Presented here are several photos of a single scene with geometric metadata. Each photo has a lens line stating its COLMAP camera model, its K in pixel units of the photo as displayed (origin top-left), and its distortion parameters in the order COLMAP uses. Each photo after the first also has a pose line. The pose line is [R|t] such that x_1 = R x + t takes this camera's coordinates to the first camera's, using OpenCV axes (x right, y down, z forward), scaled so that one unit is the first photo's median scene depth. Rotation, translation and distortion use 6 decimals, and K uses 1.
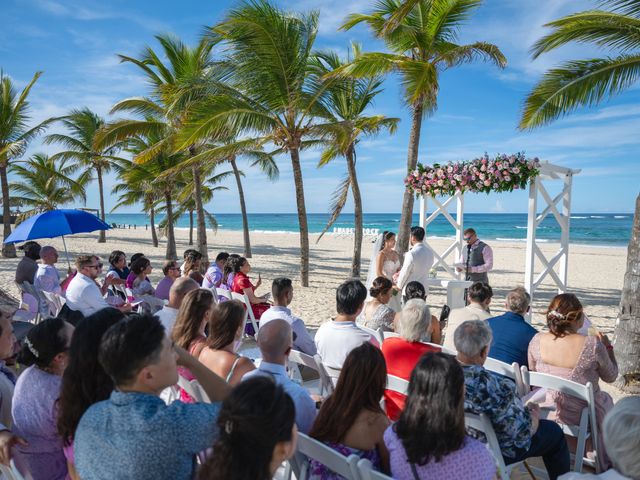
lens RADIAL K [[513.0, 0, 315.4], [0, 513.0, 238.4], [0, 0, 1]] dist [0.002164, -0.017019]
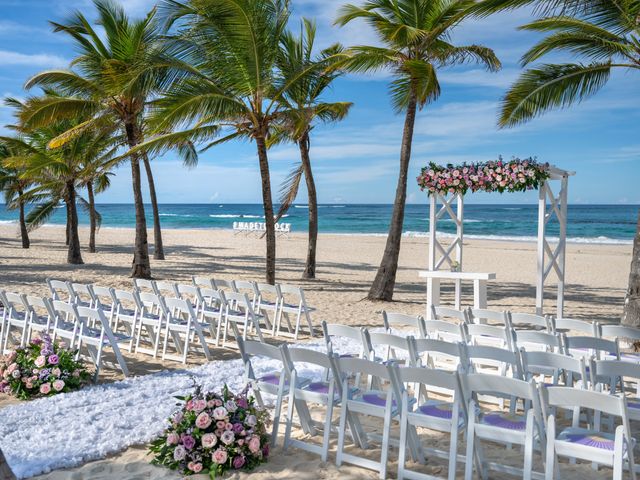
lens RADIAL K [[644.1, 0, 325.5], [0, 644.1, 237.4], [0, 0, 1]] dist [-0.012939, 0.000000]
pose [[0.974595, -0.010670, 0.223721, -0.311476], [0.009636, 0.999937, 0.005712, -0.004619], [-0.223768, -0.003411, 0.974636, -0.233319]]
